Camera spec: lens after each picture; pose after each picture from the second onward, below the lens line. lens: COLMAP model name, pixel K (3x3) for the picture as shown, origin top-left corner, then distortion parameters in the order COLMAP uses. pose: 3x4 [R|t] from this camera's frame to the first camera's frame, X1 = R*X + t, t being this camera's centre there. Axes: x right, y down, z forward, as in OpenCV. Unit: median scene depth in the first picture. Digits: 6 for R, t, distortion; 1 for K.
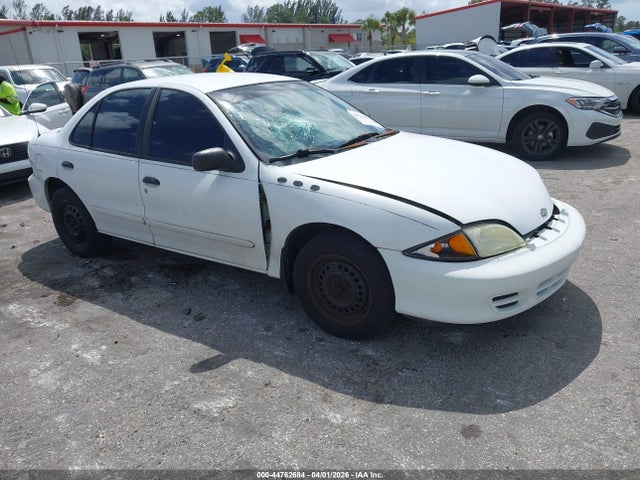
lens RADIAL K [[505.4, 0, 317.7], [0, 505.4, 239.2], [0, 0, 1]] dist [0.010384, -0.010251]
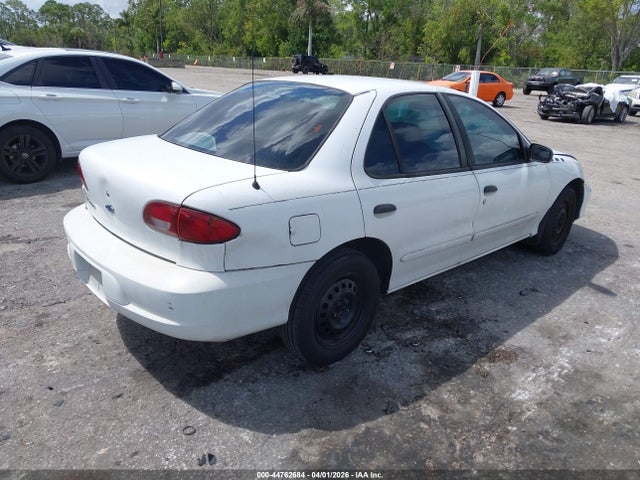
lens RADIAL K [[505.4, 0, 317.7], [0, 505.4, 239.2], [0, 0, 1]] dist [0.010384, -0.010251]
pose [[0.189000, -0.256079, 0.947999, -1.319038], [0.270235, 0.941687, 0.200497, -0.305142], [-0.944061, 0.218289, 0.247181, 1.080118]]
